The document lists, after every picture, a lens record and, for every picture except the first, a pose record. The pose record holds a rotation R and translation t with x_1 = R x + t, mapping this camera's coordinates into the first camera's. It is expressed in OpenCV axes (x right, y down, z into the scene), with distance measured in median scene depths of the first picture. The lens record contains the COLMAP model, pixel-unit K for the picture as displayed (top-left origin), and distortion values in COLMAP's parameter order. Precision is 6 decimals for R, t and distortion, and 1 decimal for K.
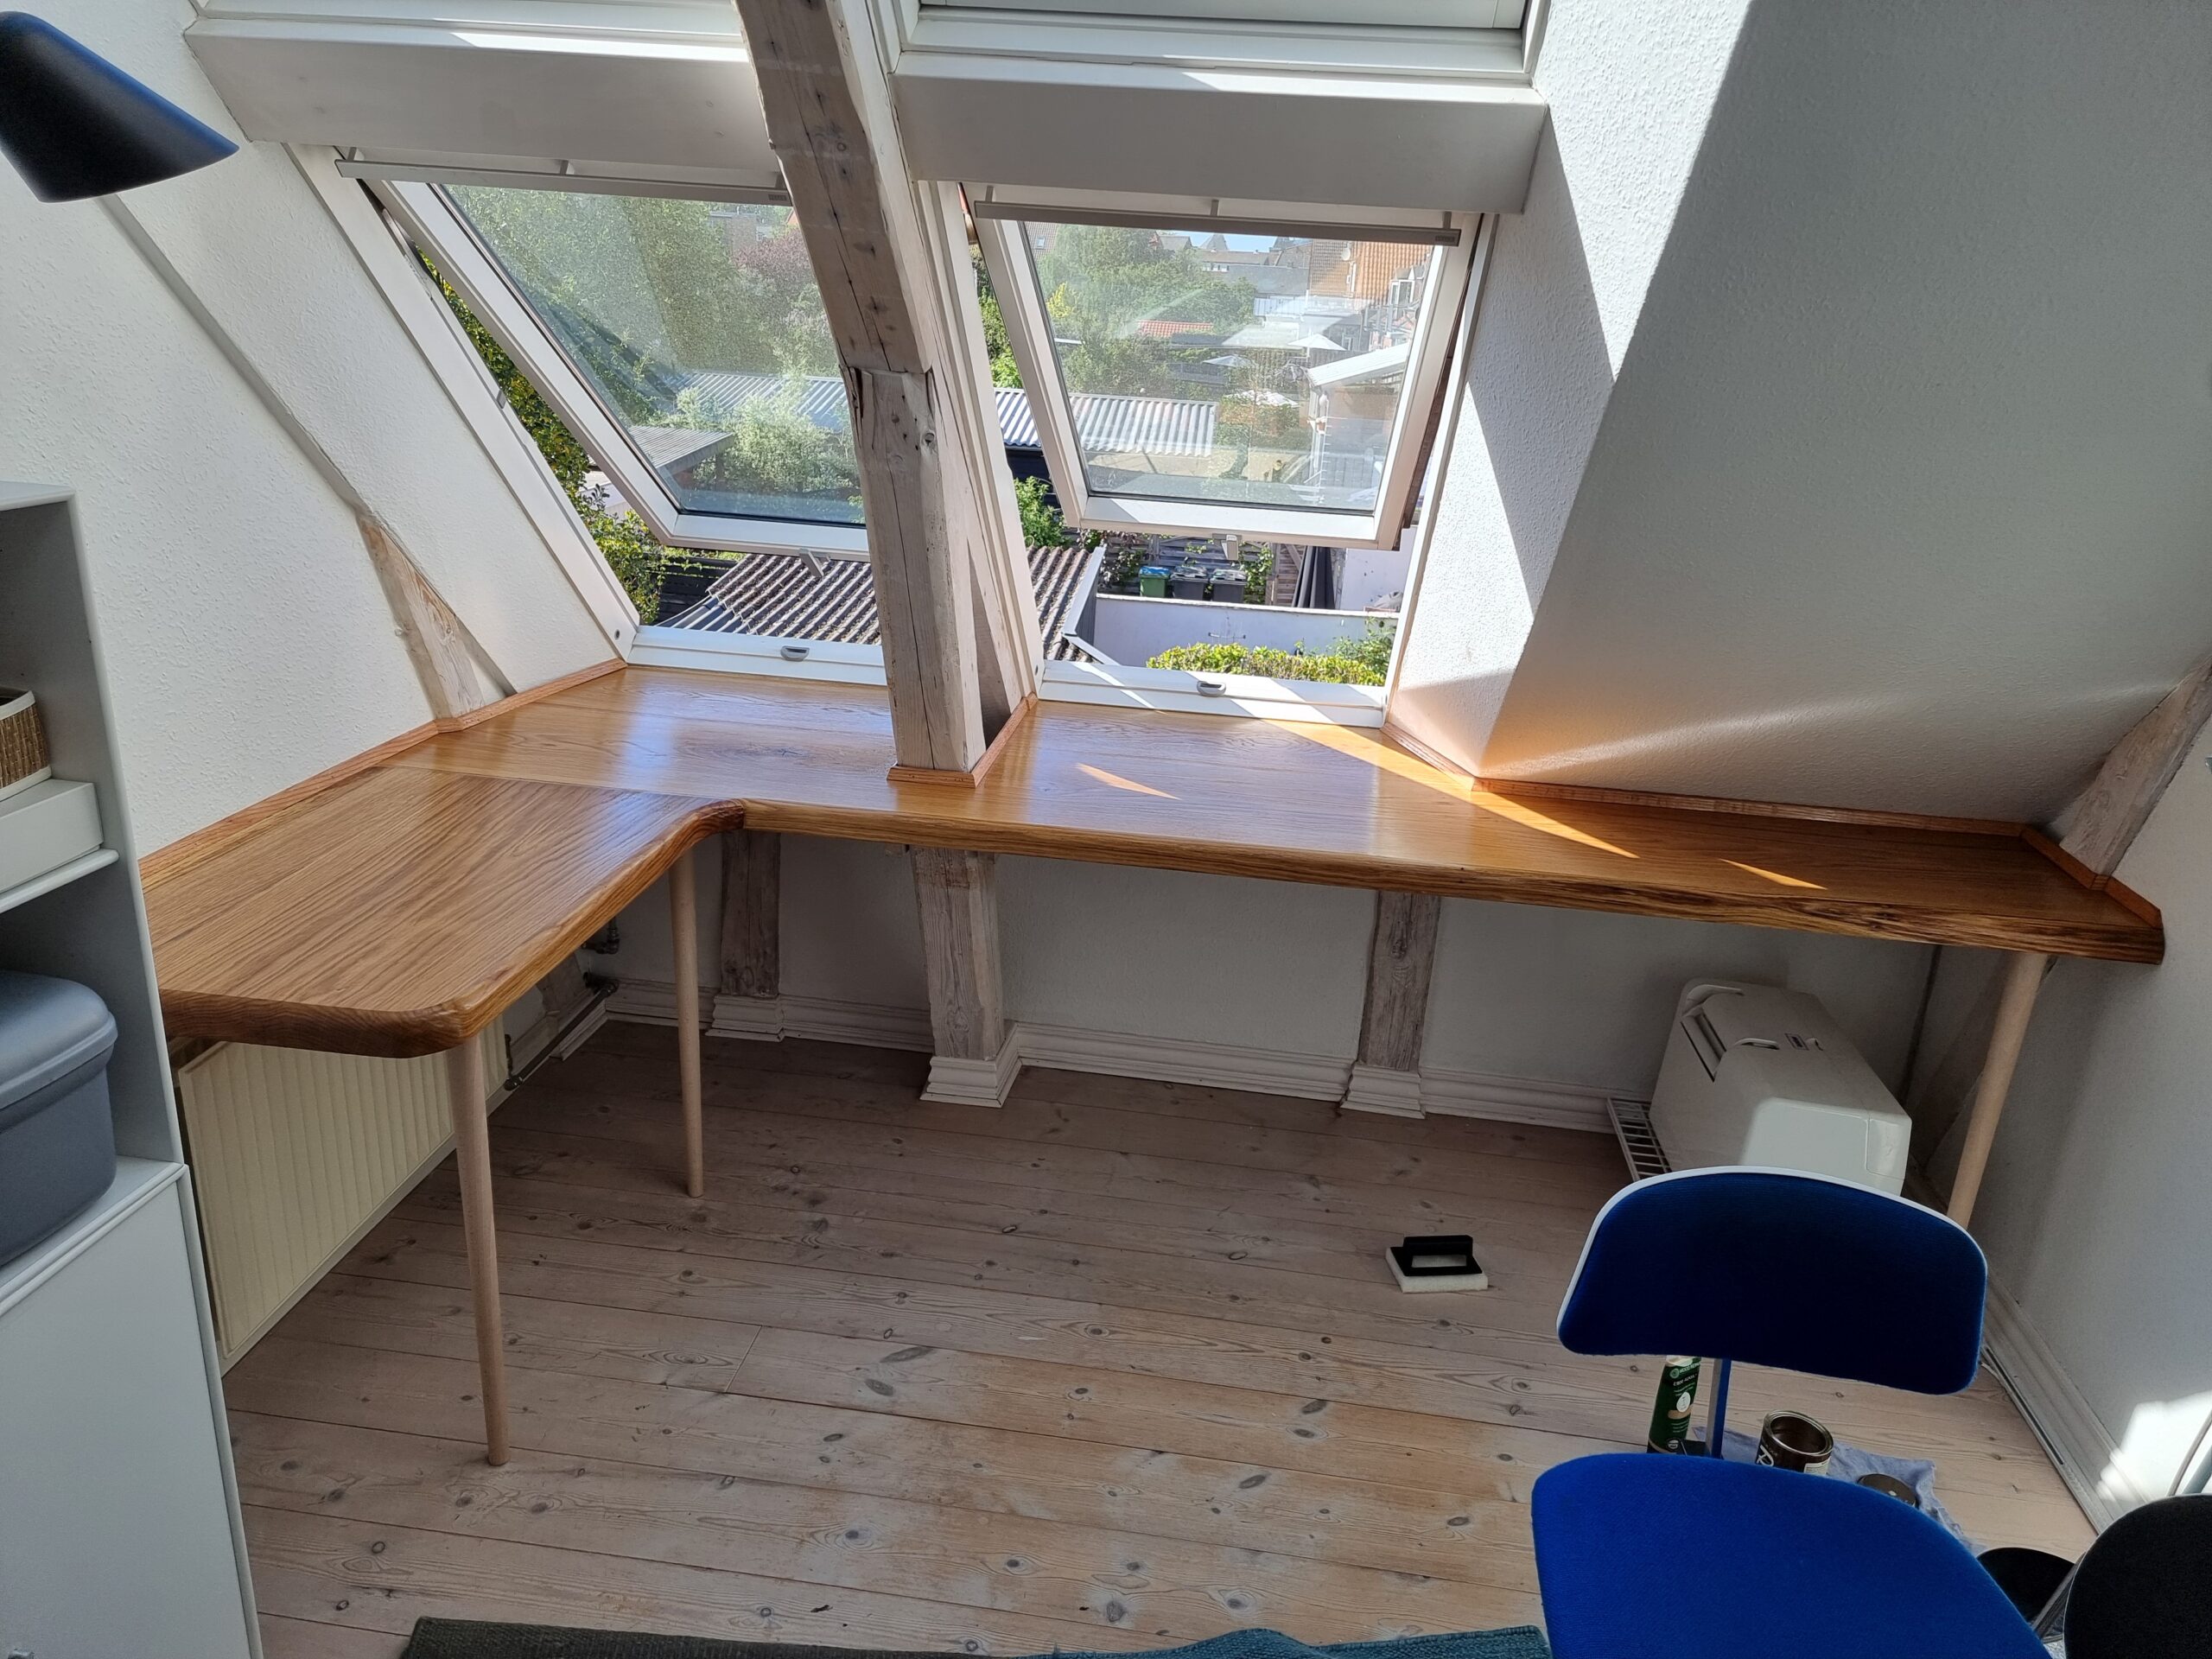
lens RADIAL K [[1560.7, 0, 1115.1], [0, 1560.7, 824.9], [0, 0, 1]] dist [0.082162, -0.065364]
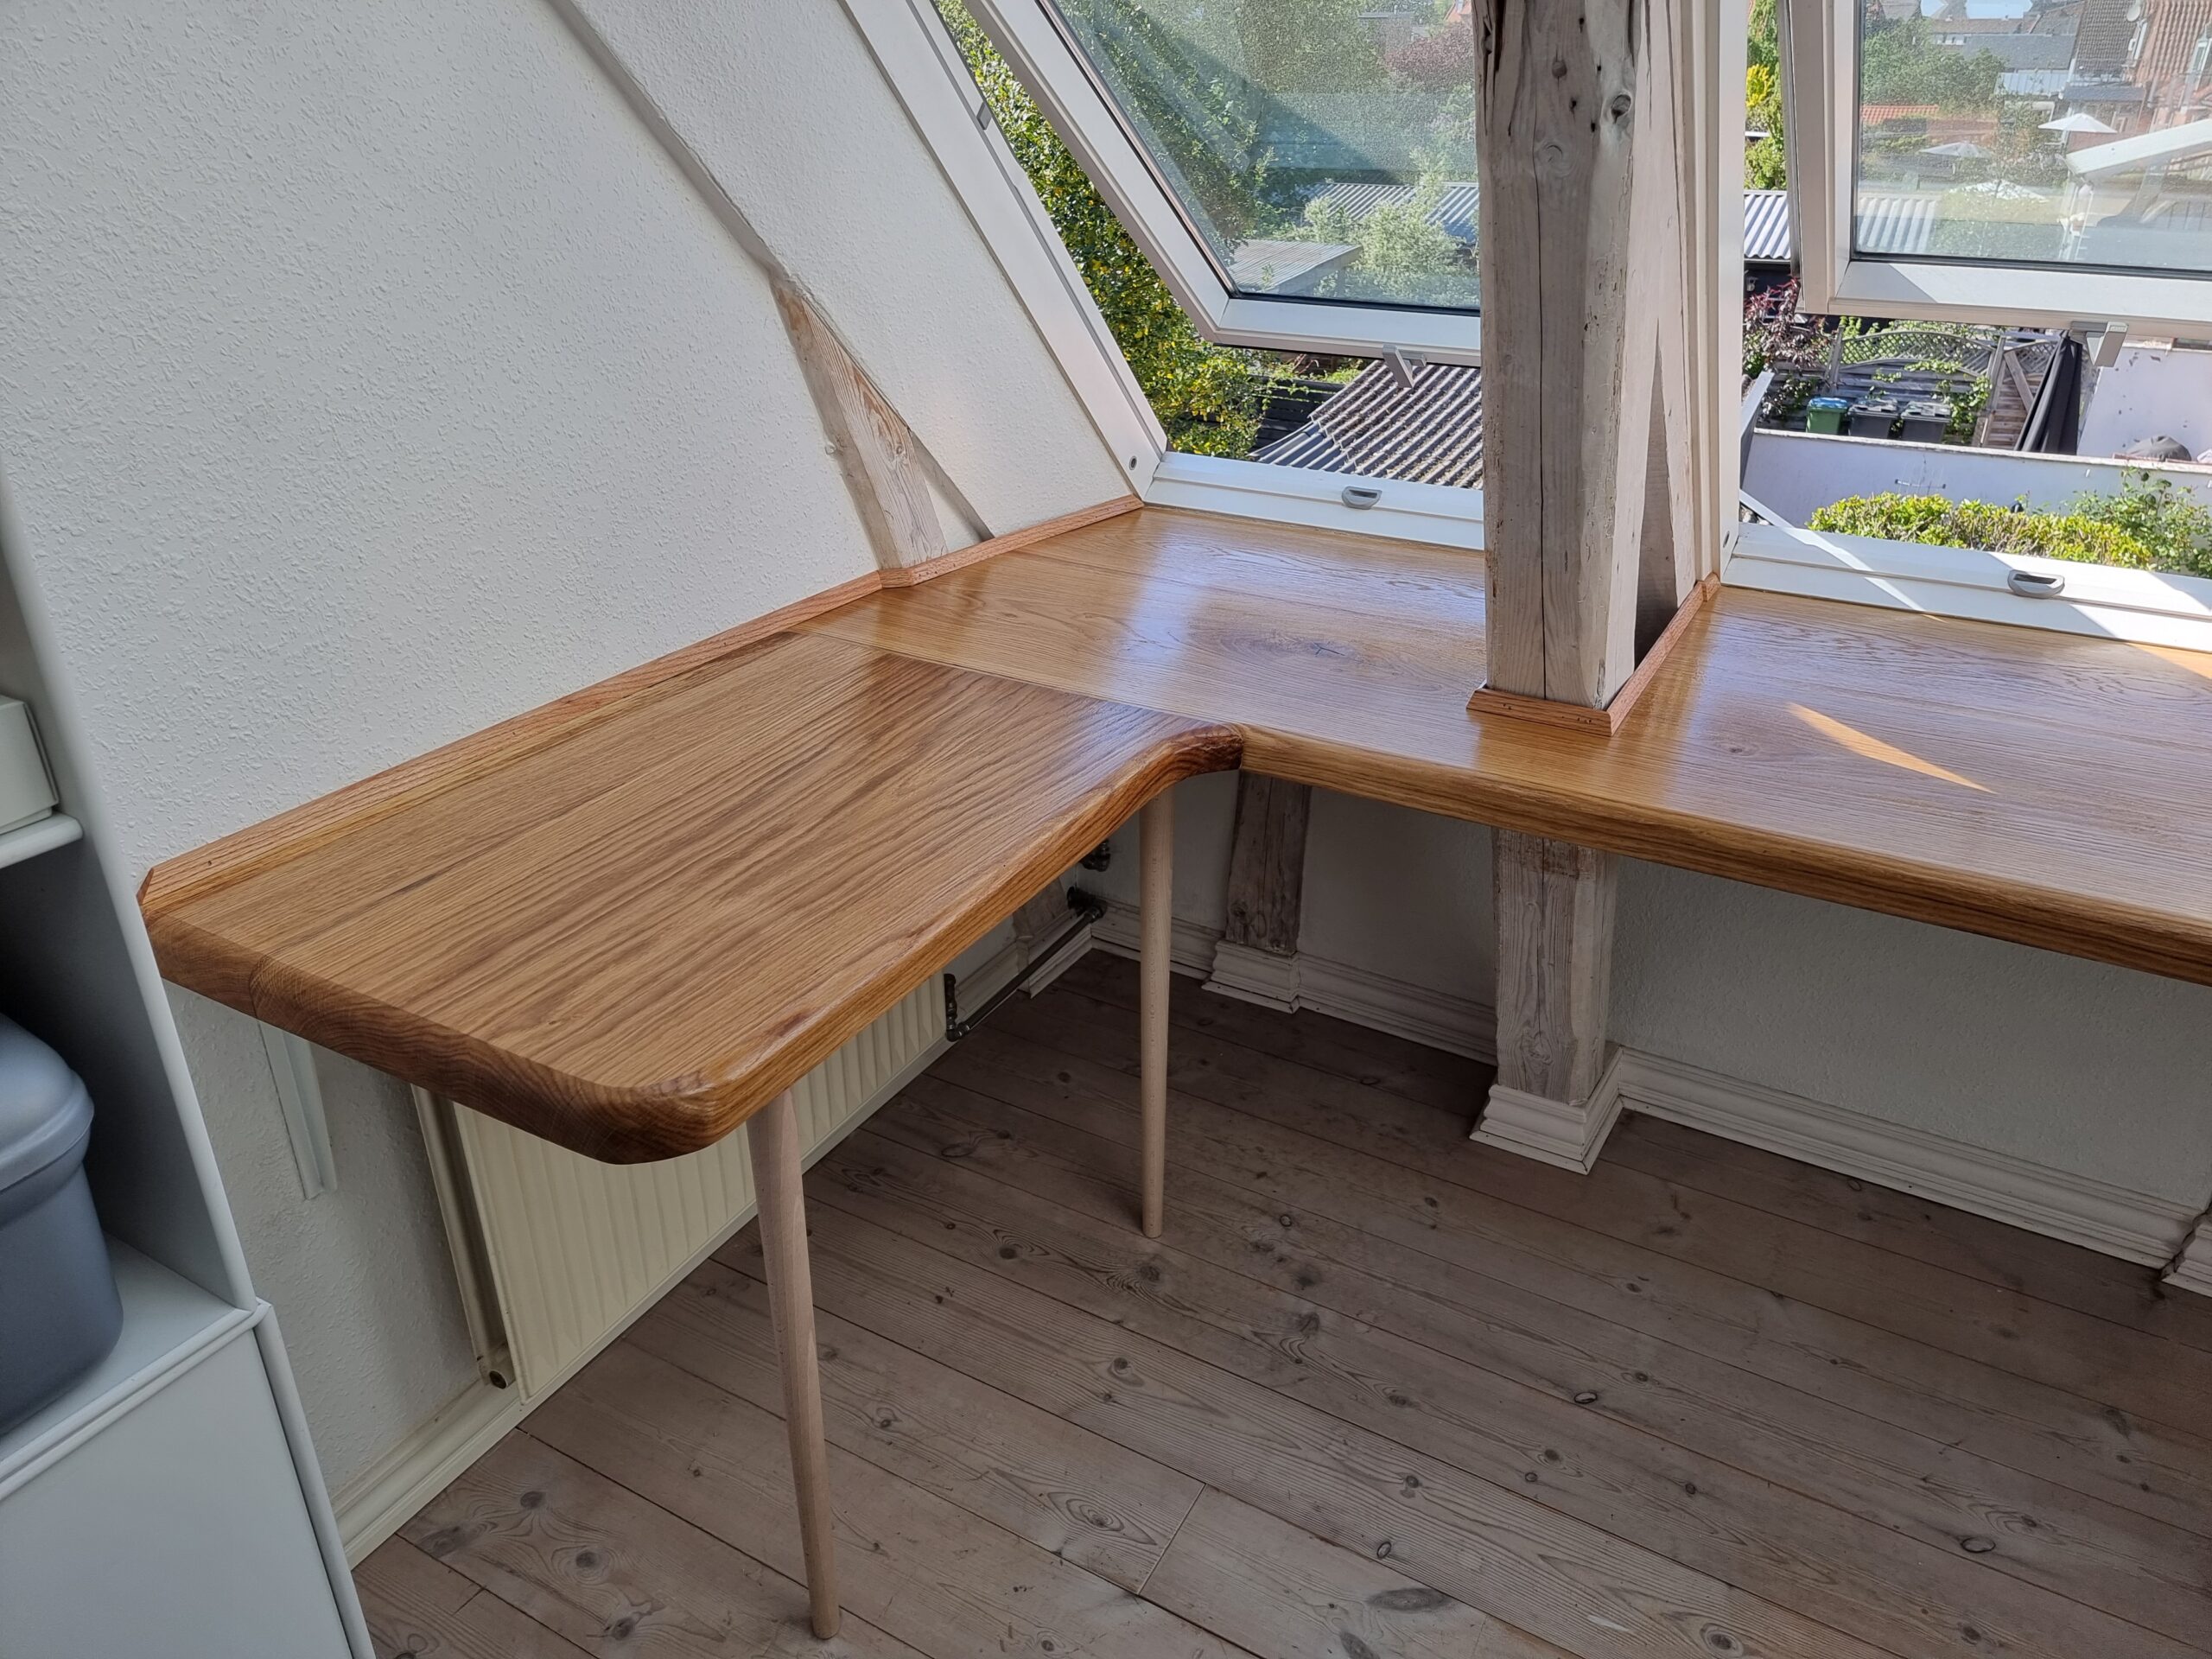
lens RADIAL K [[1560.7, 0, 1123.8], [0, 1560.7, 829.5], [0, 0, 1]] dist [0.082162, -0.065364]
pose [[0.931065, 0.119717, -0.344652, -0.047783], [-0.082625, 0.989278, 0.120422, -0.043543], [0.355373, -0.083644, 0.930974, 0.333439]]
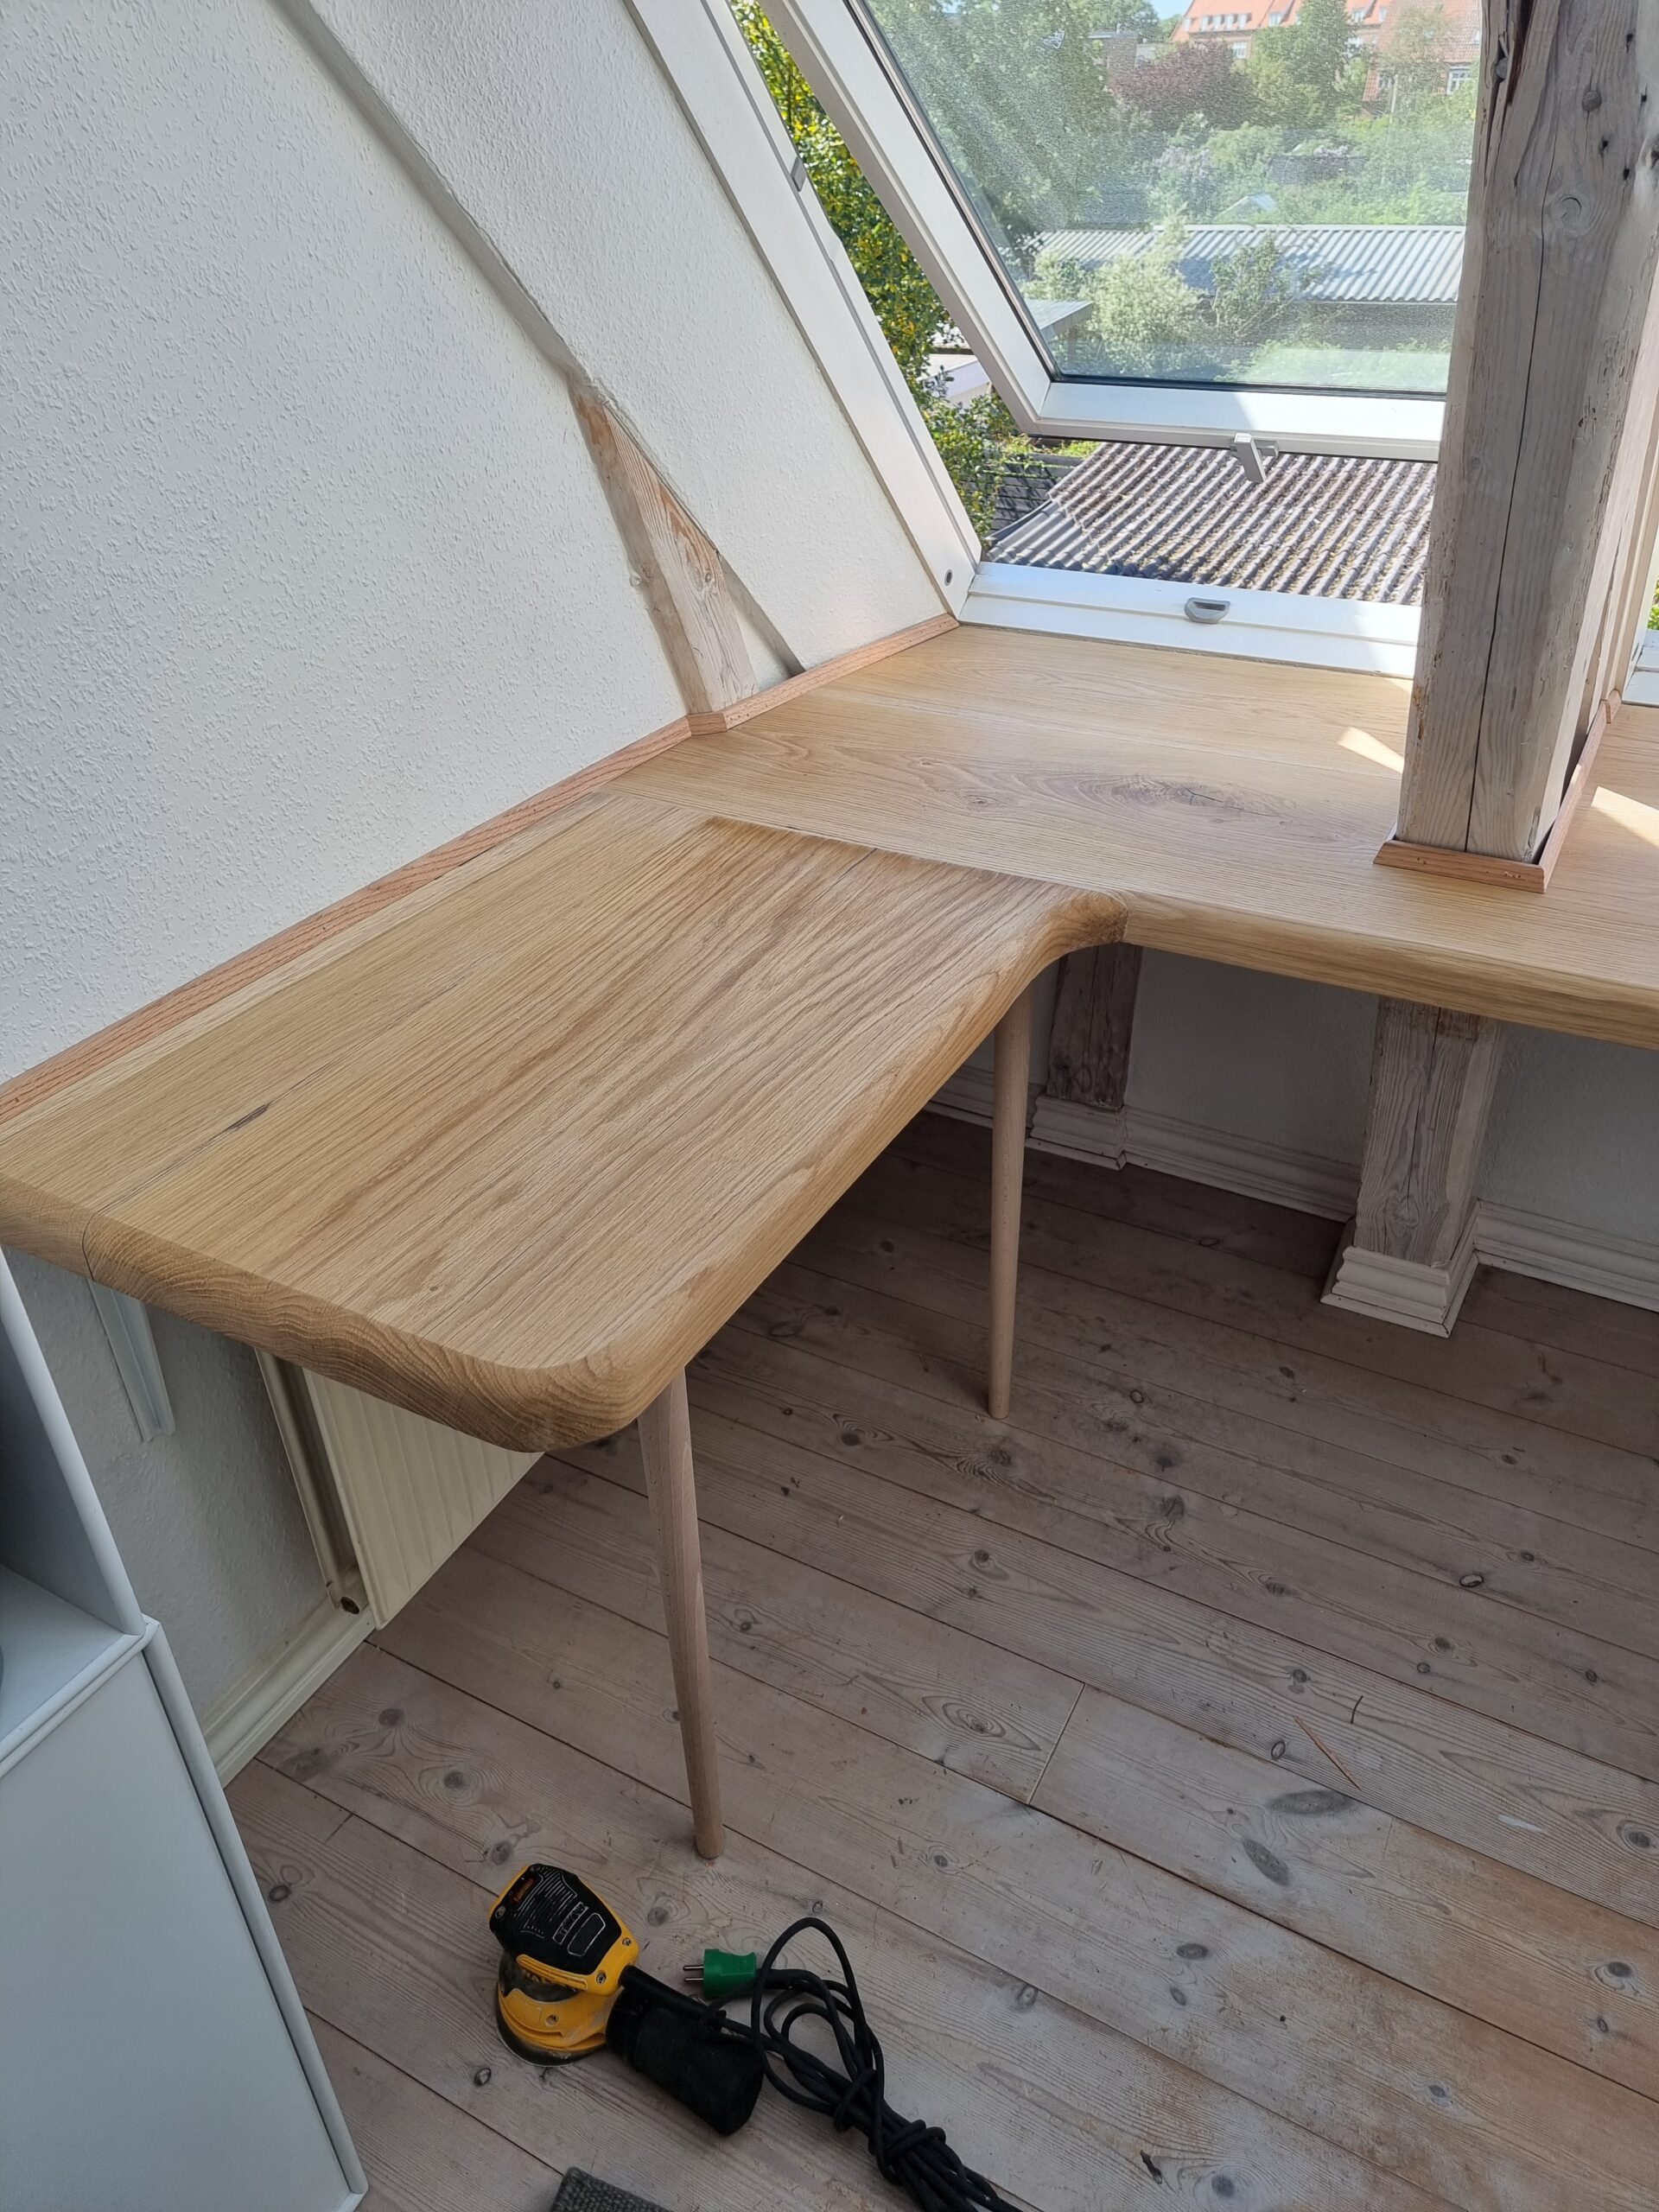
lens RADIAL K [[1560.7, 0, 851.0], [0, 1560.7, 1120.1], [0, 0, 1]] dist [0.082162, -0.065364]
pose [[0.934955, 0.133022, -0.328884, -0.117056], [-0.054351, 0.969806, 0.237743, -0.062036], [0.350579, -0.204404, 0.913955, 0.367896]]
